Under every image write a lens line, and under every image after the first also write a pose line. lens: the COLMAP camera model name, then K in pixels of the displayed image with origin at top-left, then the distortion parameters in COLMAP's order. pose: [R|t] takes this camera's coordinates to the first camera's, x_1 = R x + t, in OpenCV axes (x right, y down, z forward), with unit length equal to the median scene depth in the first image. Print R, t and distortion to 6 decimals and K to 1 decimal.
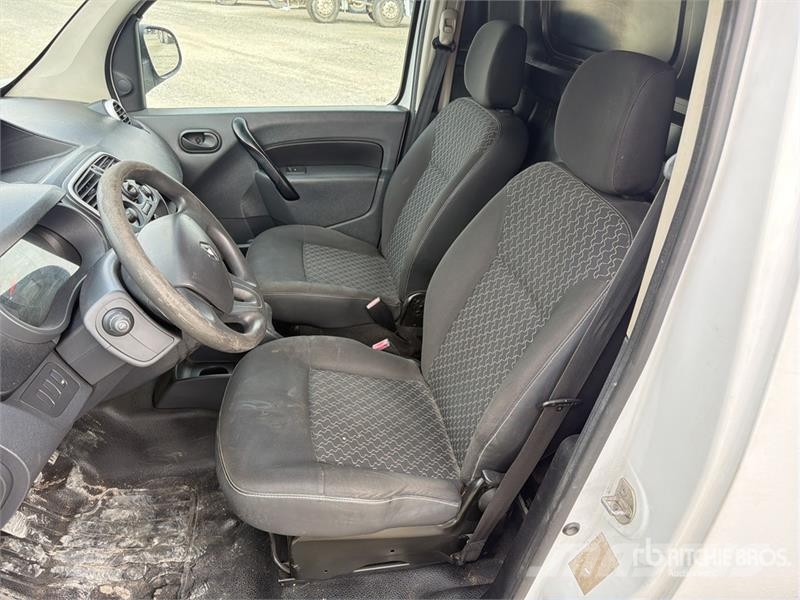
lens RADIAL K [[575.1, 0, 399.0], [0, 575.1, 302.5], [0, 0, 1]] dist [0.042888, -0.048339]
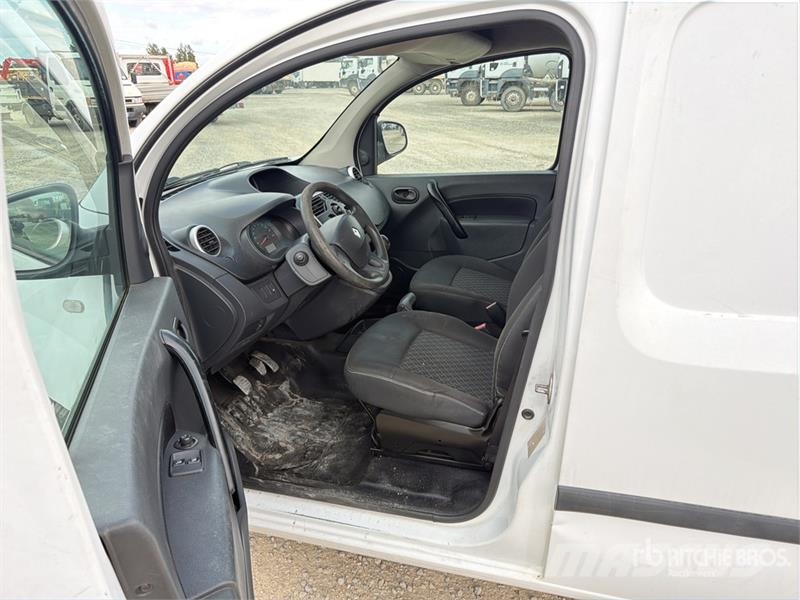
lens RADIAL K [[580.1, 0, 406.1], [0, 580.1, 297.4], [0, 0, 1]] dist [0.053041, -0.047683]
pose [[0.899655, 0.084829, -0.428281, 0.342809], [-0.154392, 0.979375, -0.130335, 0.183222], [0.408391, 0.183379, 0.894197, -0.287895]]
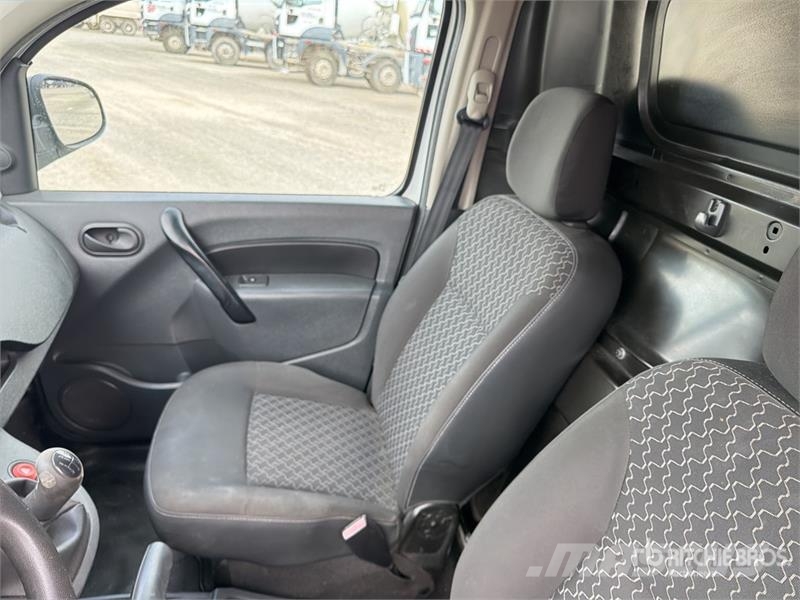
lens RADIAL K [[575.1, 0, 402.1], [0, 575.1, 289.2], [0, 0, 1]] dist [0.042888, -0.048339]
pose [[0.999249, 0.031322, 0.022805, -0.016942], [-0.028428, 0.992635, -0.117757, -0.168936], [-0.026325, 0.117020, 0.992781, 0.360655]]
